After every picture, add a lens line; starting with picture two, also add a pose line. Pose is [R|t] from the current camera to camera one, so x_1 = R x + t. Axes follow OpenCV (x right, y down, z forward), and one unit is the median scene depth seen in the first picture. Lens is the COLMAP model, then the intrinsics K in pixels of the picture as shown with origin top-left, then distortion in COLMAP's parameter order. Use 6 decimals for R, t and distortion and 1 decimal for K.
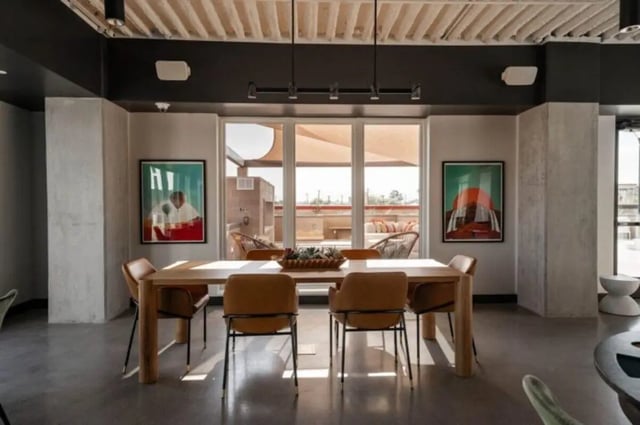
lens RADIAL K [[416.2, 0, 320.0], [0, 416.2, 212.5], [0, 0, 1]] dist [0.040022, 0.000039]
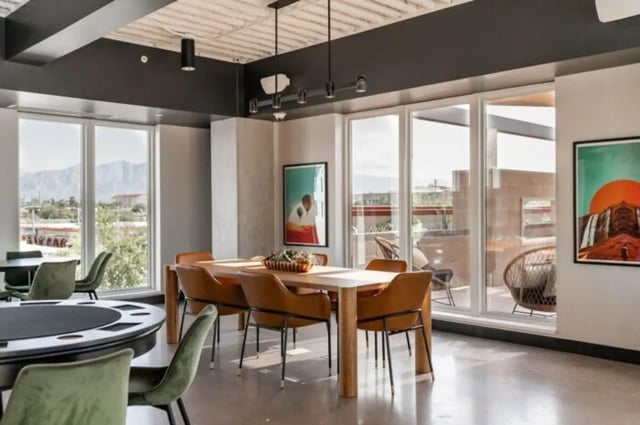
lens RADIAL K [[599.9, 0, 320.0], [0, 599.9, 212.5], [0, 0, 1]] dist [-0.001275, -0.006642]
pose [[0.663602, 0.003334, -0.748078, 0.768855], [-0.005841, 0.999983, -0.000724, -0.006250], [0.748063, 0.004850, 0.663610, 0.056619]]
